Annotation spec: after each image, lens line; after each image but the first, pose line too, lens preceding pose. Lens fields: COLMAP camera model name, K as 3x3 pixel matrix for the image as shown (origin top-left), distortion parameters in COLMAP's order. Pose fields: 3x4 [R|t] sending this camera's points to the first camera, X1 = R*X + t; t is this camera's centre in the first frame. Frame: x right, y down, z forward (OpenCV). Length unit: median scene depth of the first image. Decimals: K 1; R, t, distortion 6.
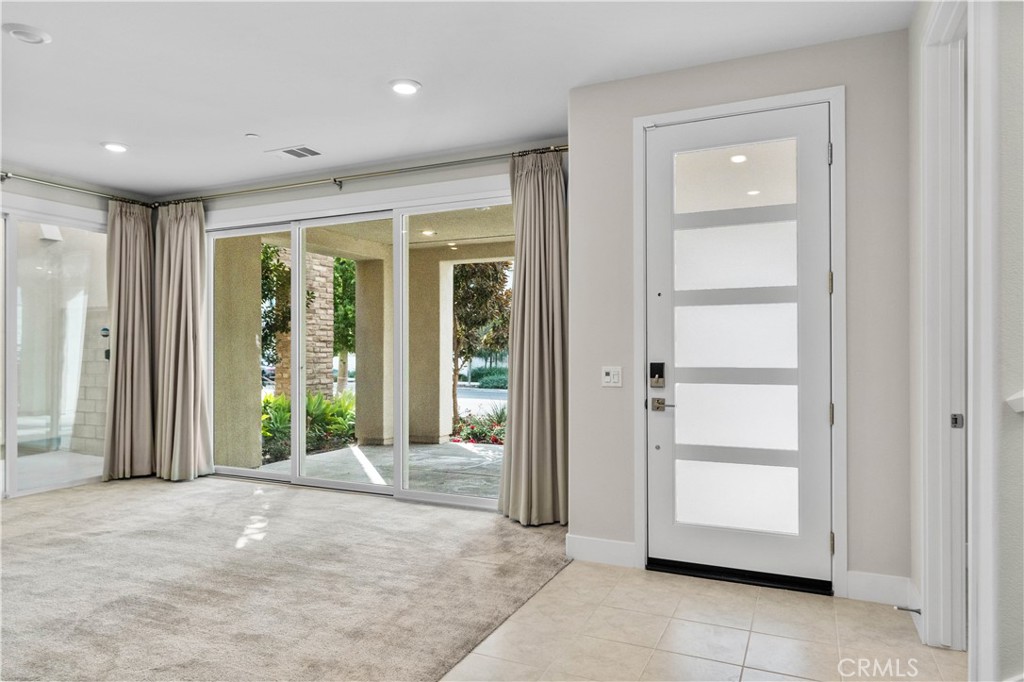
lens RADIAL K [[646.8, 0, 512.0], [0, 646.8, 344.2], [0, 0, 1]] dist [0.002409, -0.005100]
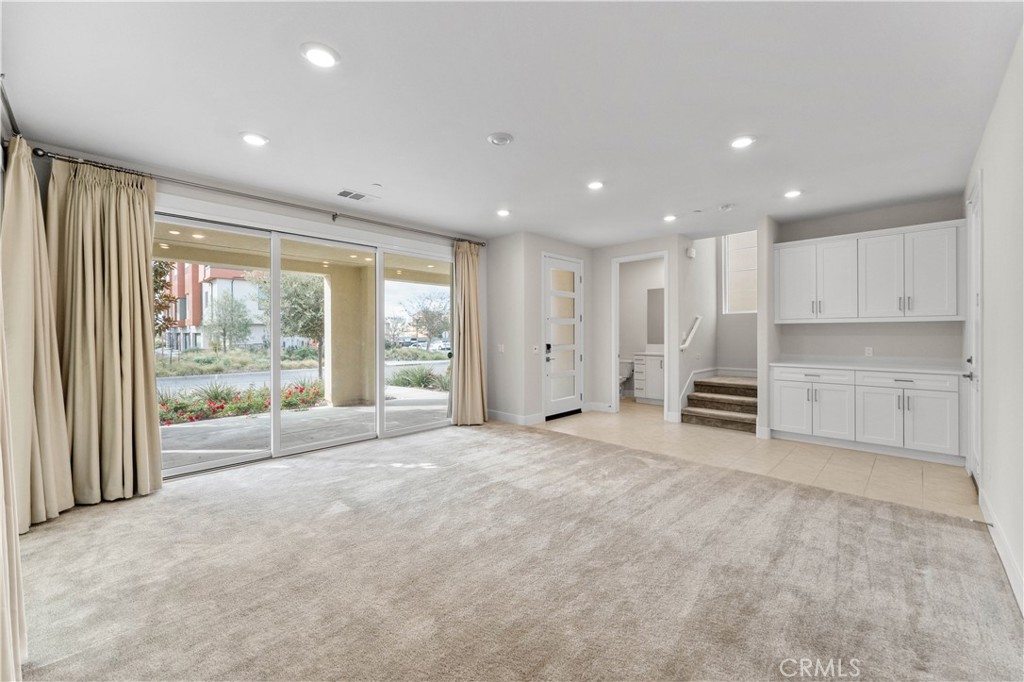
lens RADIAL K [[411.7, 0, 510.7], [0, 411.7, 337.0], [0, 0, 1]] dist [0.000842, -0.000564]
pose [[0.330487, -0.005321, 0.943795, -1.412278], [-0.003213, 0.999972, 0.006763, -0.011637], [-0.943805, -0.005268, 0.330461, 0.559597]]
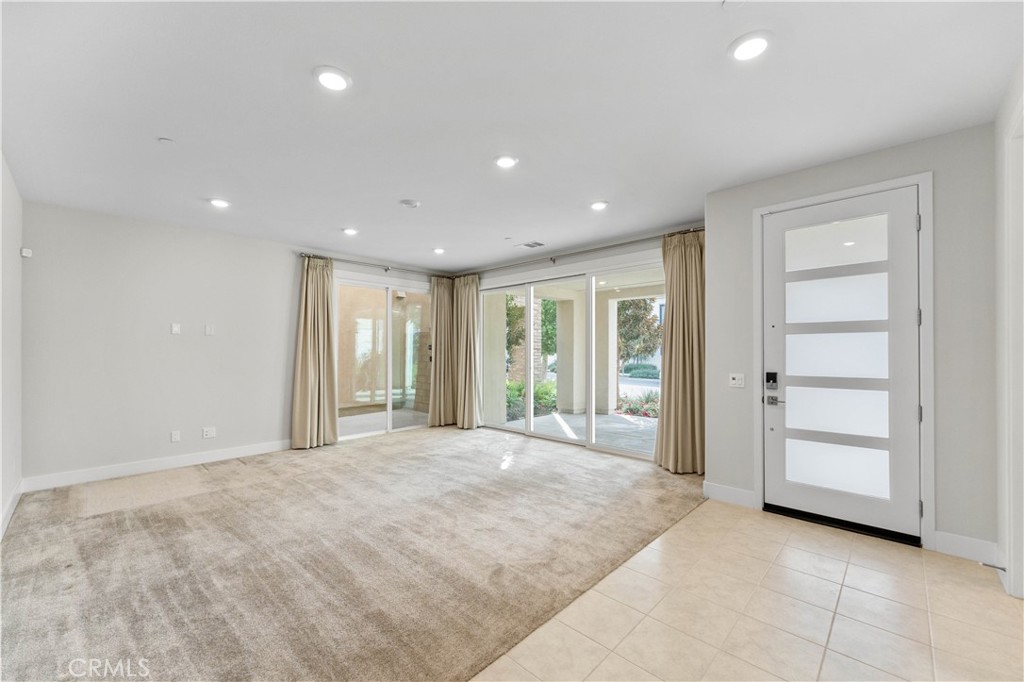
lens RADIAL K [[411.7, 0, 510.4], [0, 411.7, 347.7], [0, 0, 1]] dist [0.000842, -0.000564]
pose [[0.946159, -0.000099, -0.323701, -0.036042], [0.000247, 1.000000, 0.000417, -0.027559], [0.323701, -0.000475, 0.946159, -0.086747]]
